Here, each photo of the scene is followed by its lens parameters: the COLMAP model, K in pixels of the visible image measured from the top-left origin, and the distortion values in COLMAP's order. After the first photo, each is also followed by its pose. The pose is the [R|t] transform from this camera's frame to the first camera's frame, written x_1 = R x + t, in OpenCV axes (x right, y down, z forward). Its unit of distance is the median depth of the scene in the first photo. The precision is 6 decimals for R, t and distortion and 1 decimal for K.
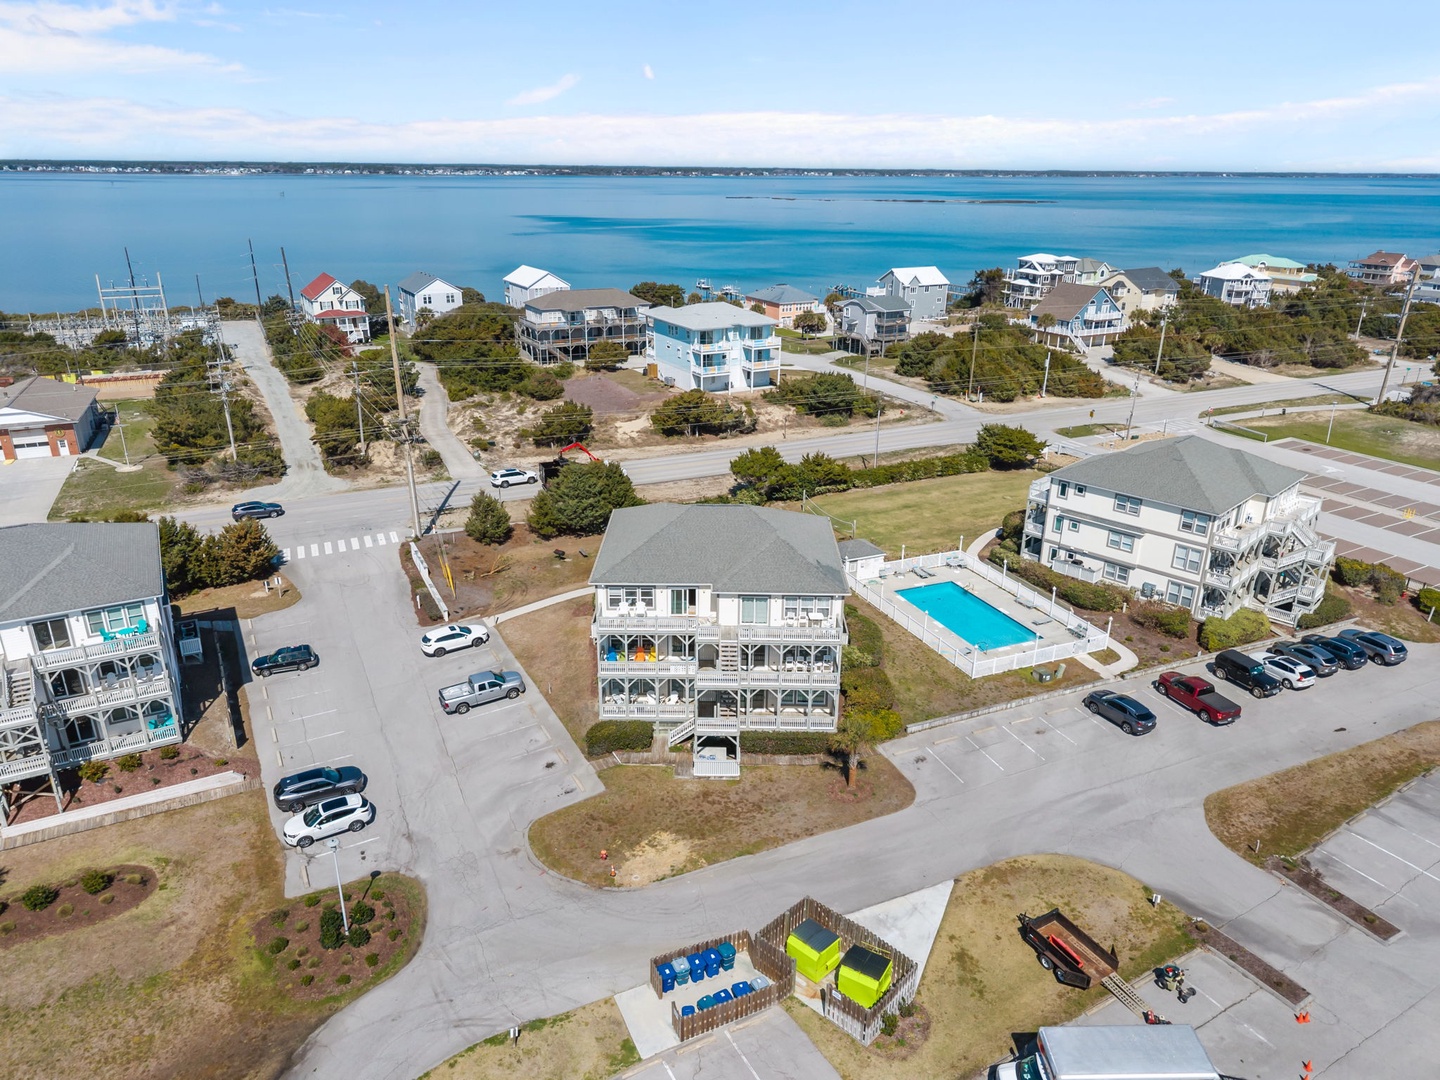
lens RADIAL K [[971.0, 0, 716.9], [0, 971.0, 524.1], [0, 0, 1]] dist [0.036240, -0.041686]
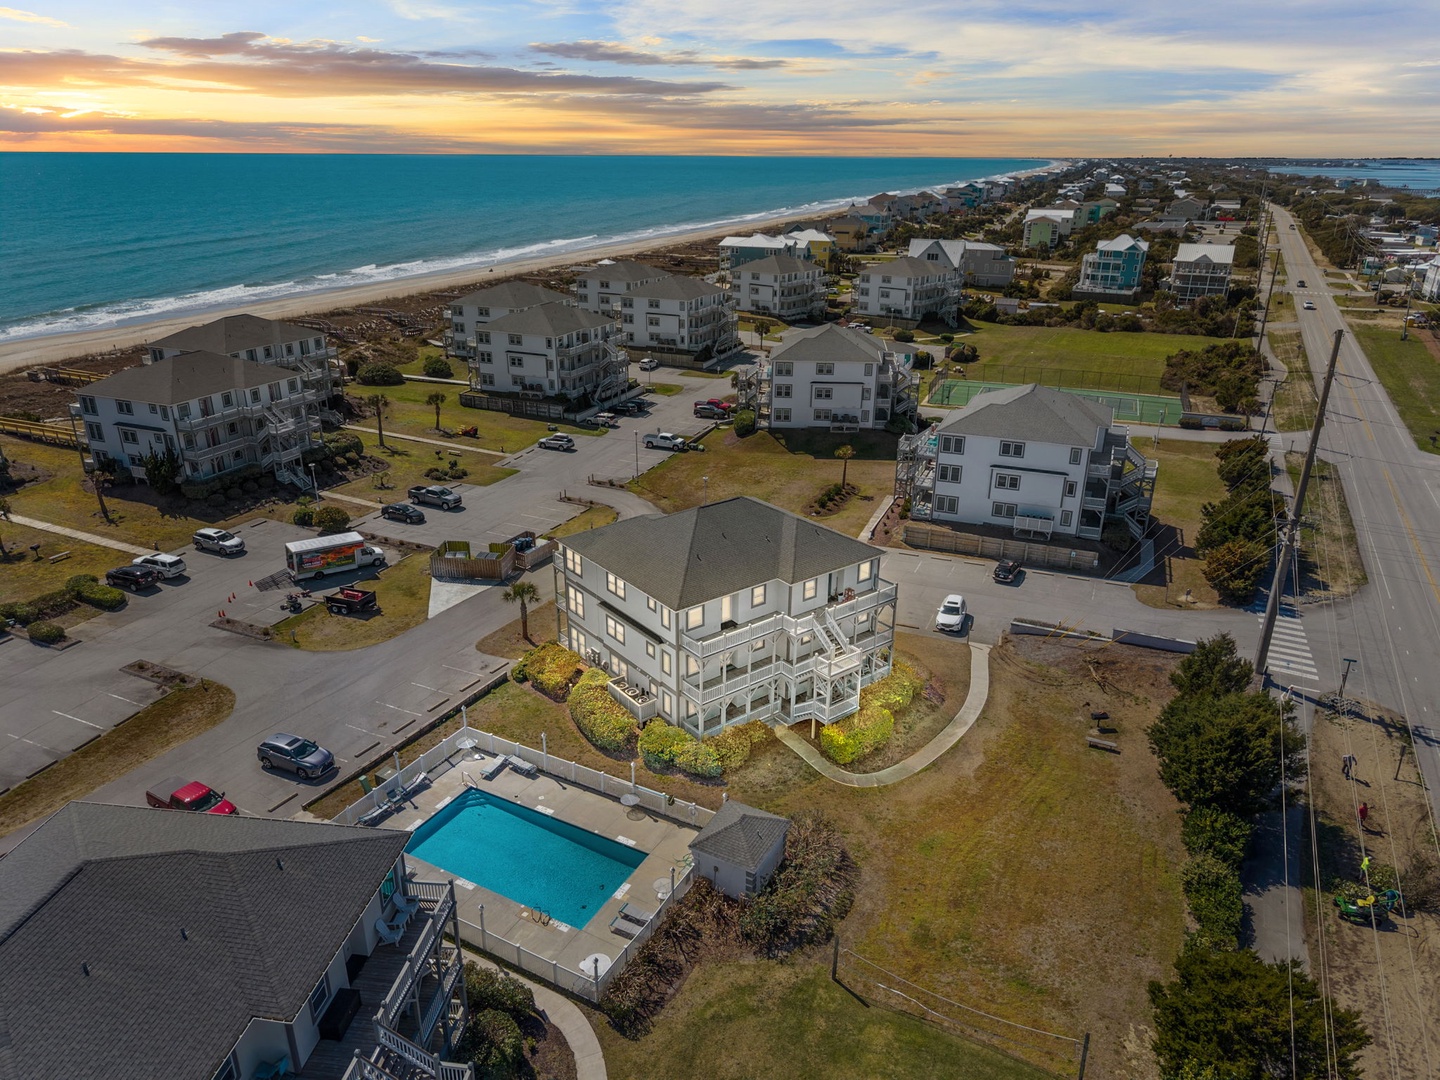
lens RADIAL K [[962.4, 0, 720.0], [0, 962.4, 540.0], [0, 0, 1]] dist [0.010327, -0.003839]
pose [[-0.779602, 0.214736, -0.588311, 0.502211], [-0.232524, 0.772987, 0.590274, -0.483096], [0.581510, 0.596975, -0.552691, 1.359576]]
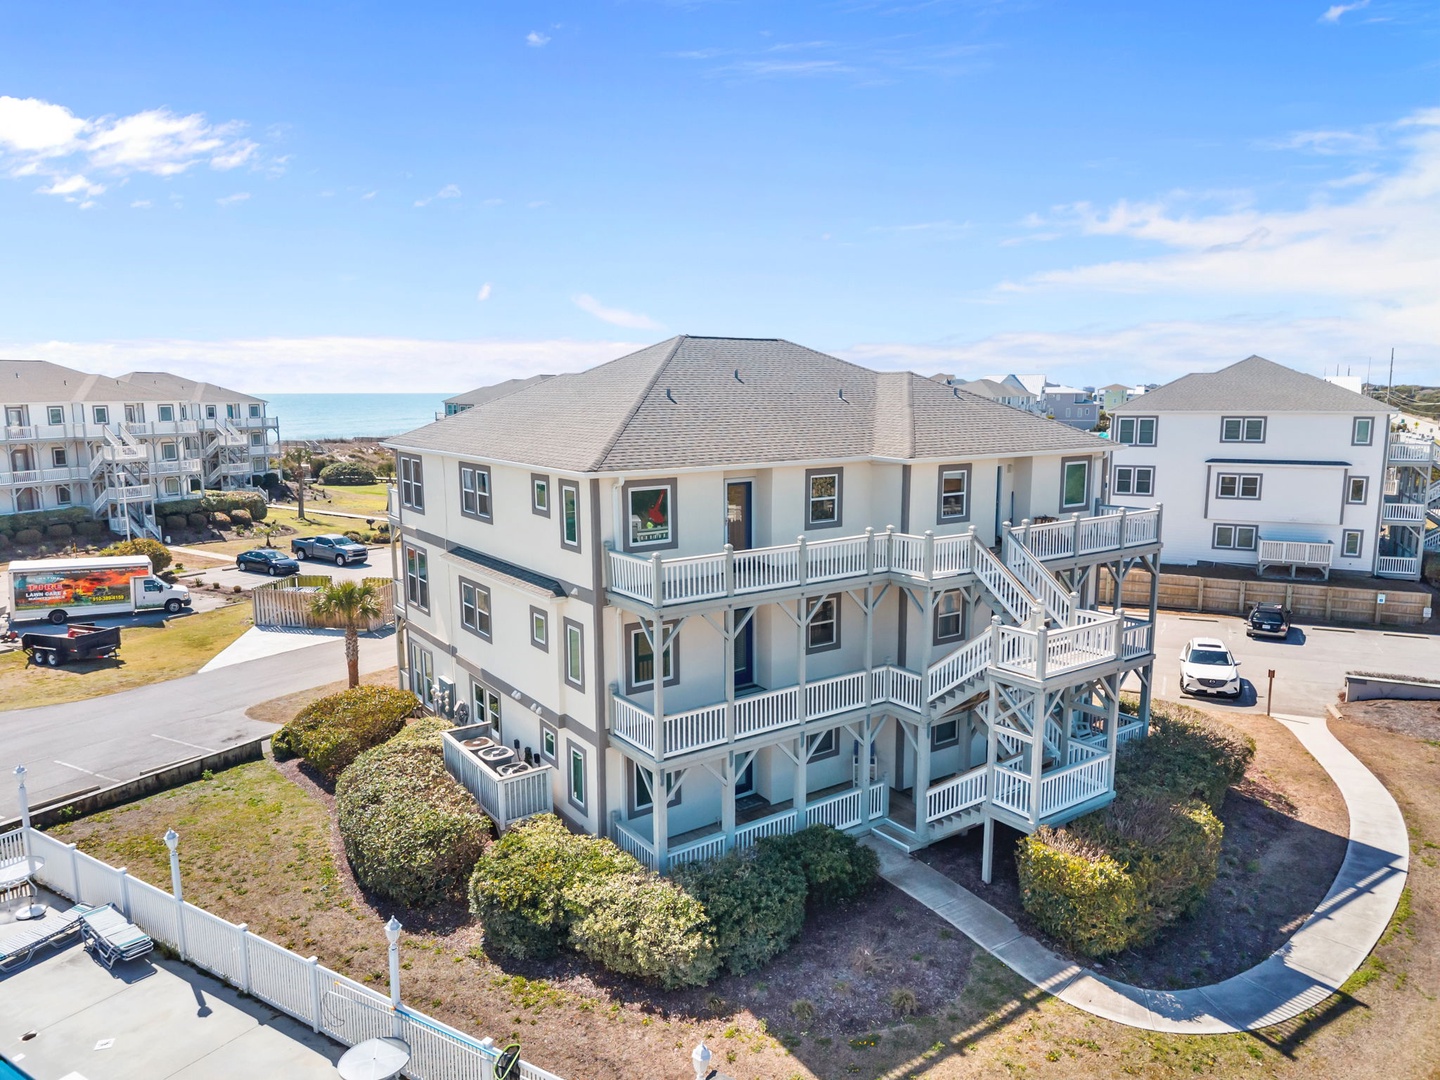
lens RADIAL K [[966.3, 0, 713.5], [0, 966.3, 540.8], [0, 0, 1]] dist [-0.005374, -0.000297]
pose [[-0.816868, 0.082627, -0.570875, 0.231729], [-0.201730, 0.886269, 0.416932, -0.102093], [0.540399, 0.455741, -0.707297, 1.176496]]
